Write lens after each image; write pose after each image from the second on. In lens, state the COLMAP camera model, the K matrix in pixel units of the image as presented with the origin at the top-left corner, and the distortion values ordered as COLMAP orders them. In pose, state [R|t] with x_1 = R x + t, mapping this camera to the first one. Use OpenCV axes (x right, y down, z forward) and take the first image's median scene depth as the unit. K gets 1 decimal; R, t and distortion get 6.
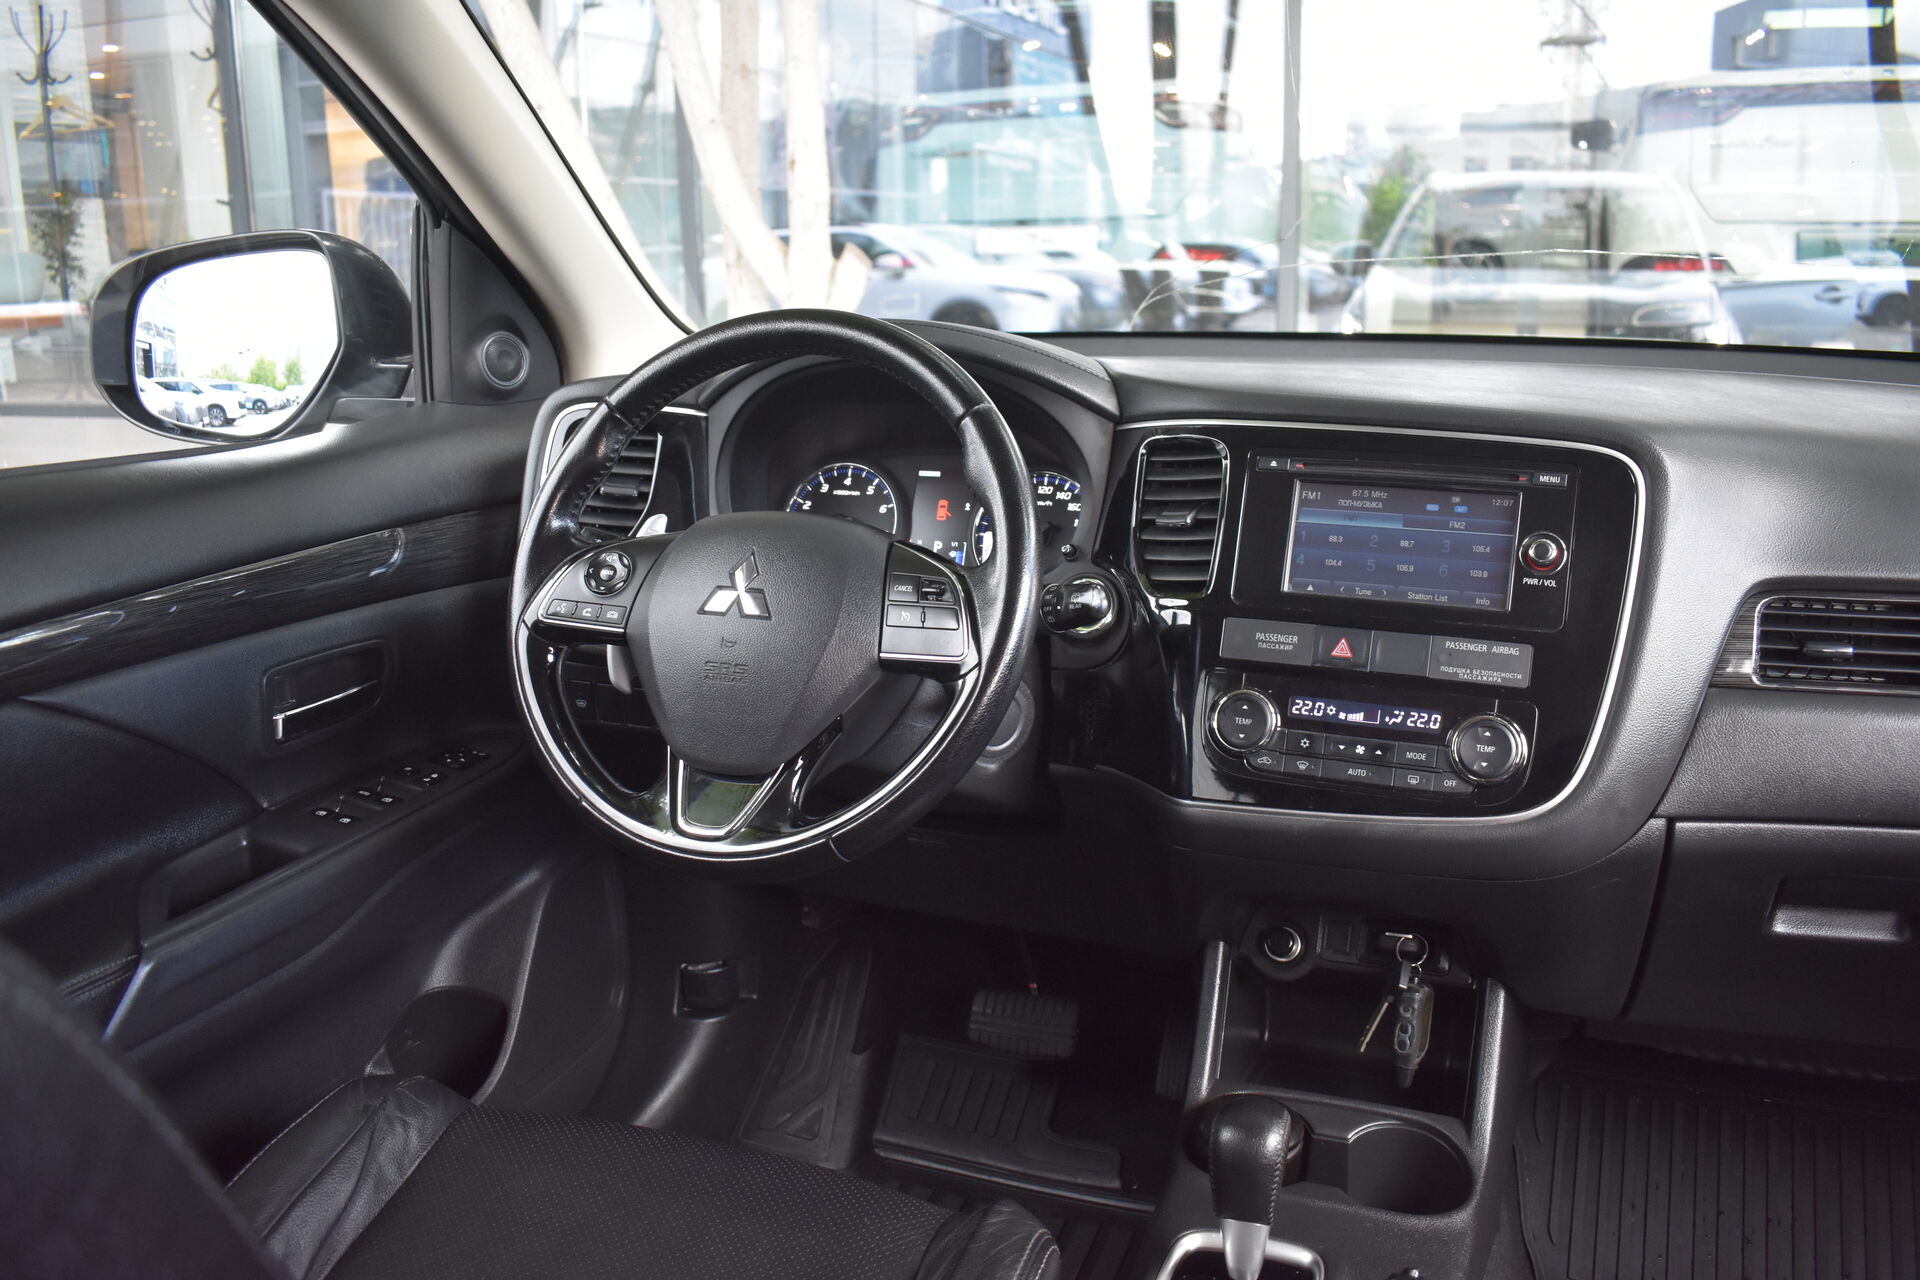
lens RADIAL K [[1498.2, 0, 964.0], [0, 1498.2, 640.5], [0, 0, 1]] dist [-0.105937, -0.005356]
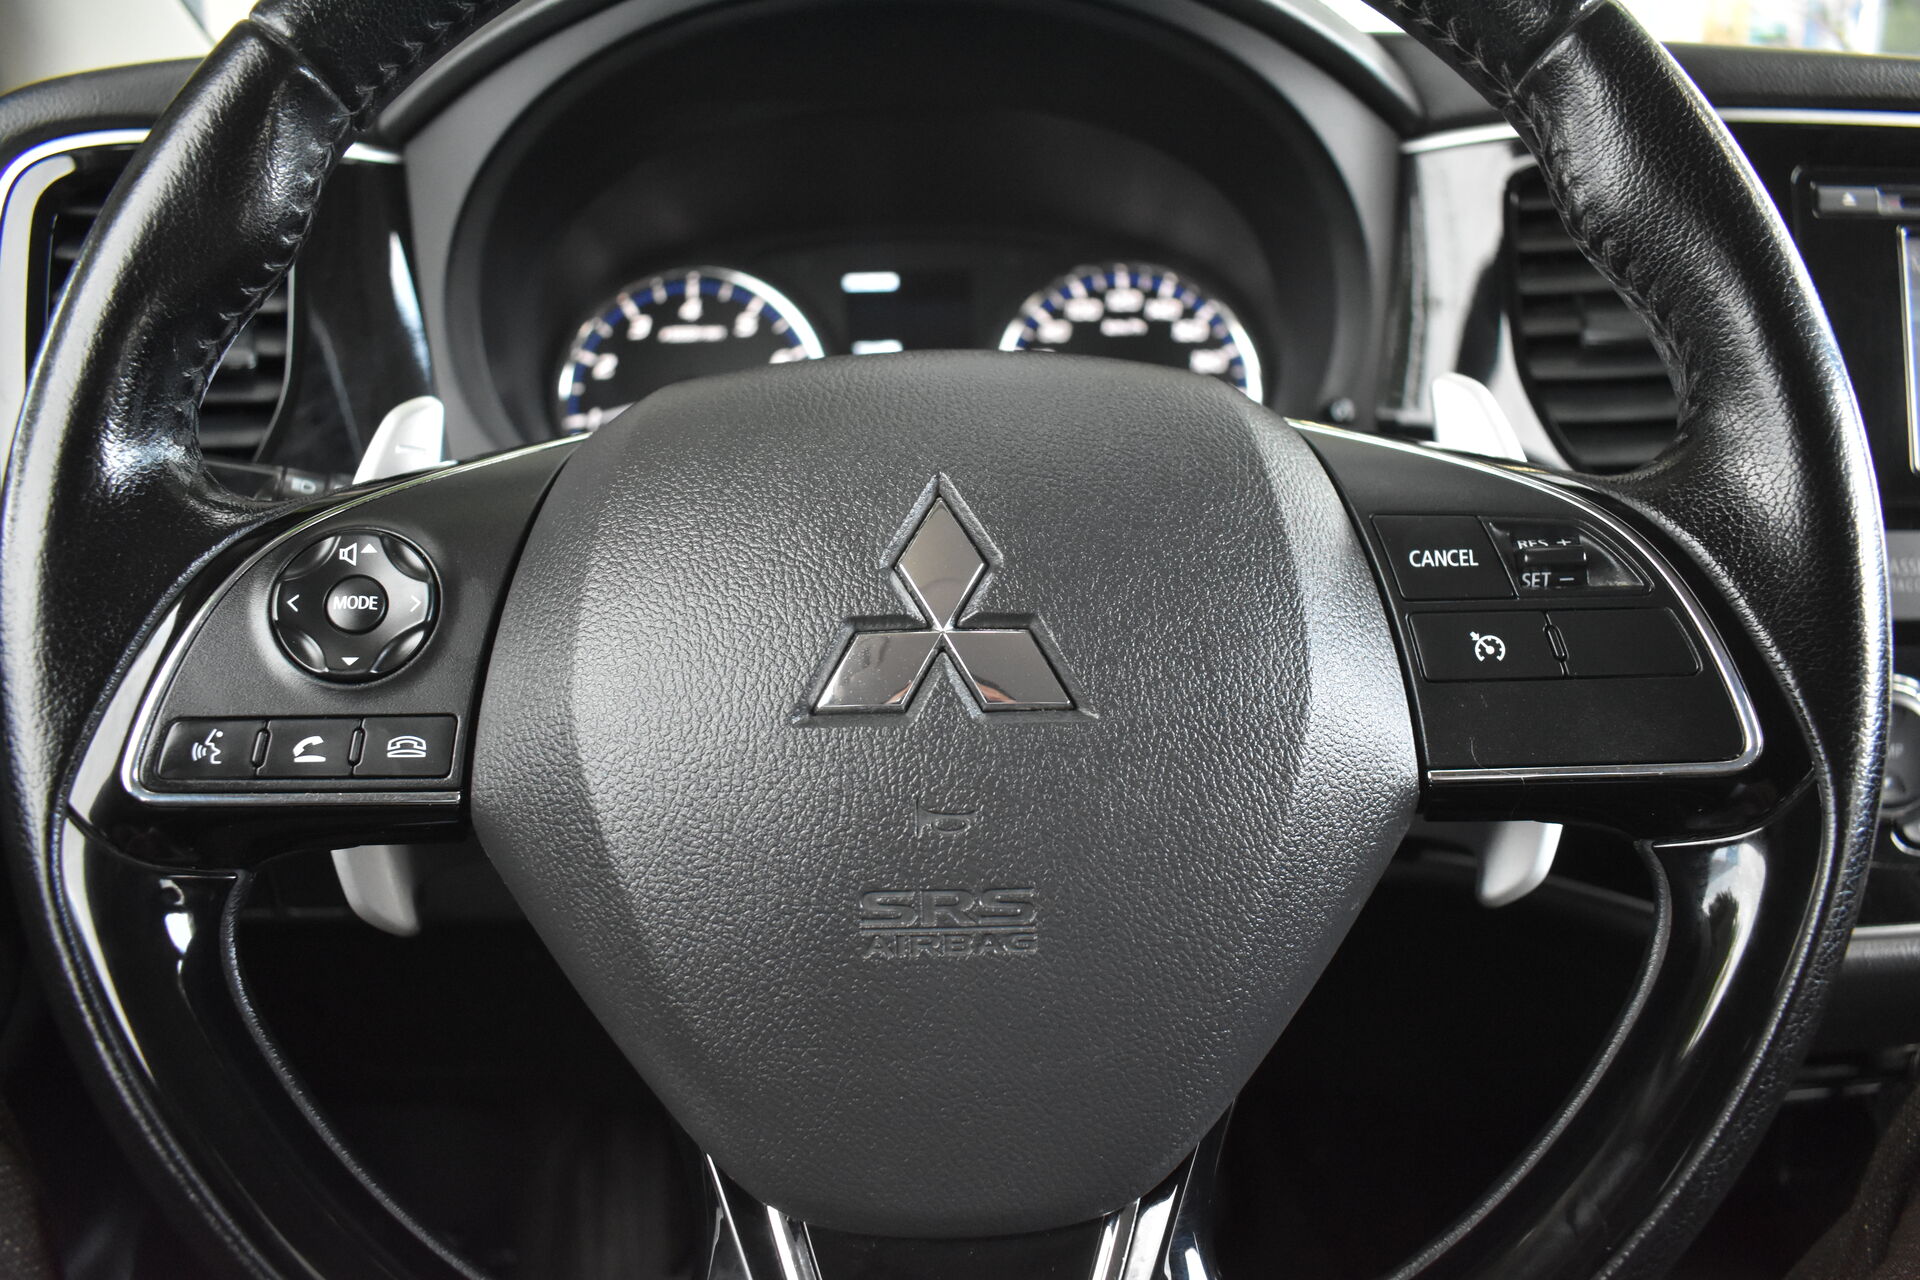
lens RADIAL K [[1498.2, 0, 955.4], [0, 1498.2, 641.8], [0, 0, 1]] dist [-0.105937, -0.005356]
pose [[0.922045, -0.134078, 0.363119, -0.219683], [0.102230, 0.989135, 0.105641, -0.052849], [-0.373338, -0.060285, 0.925735, 0.637885]]
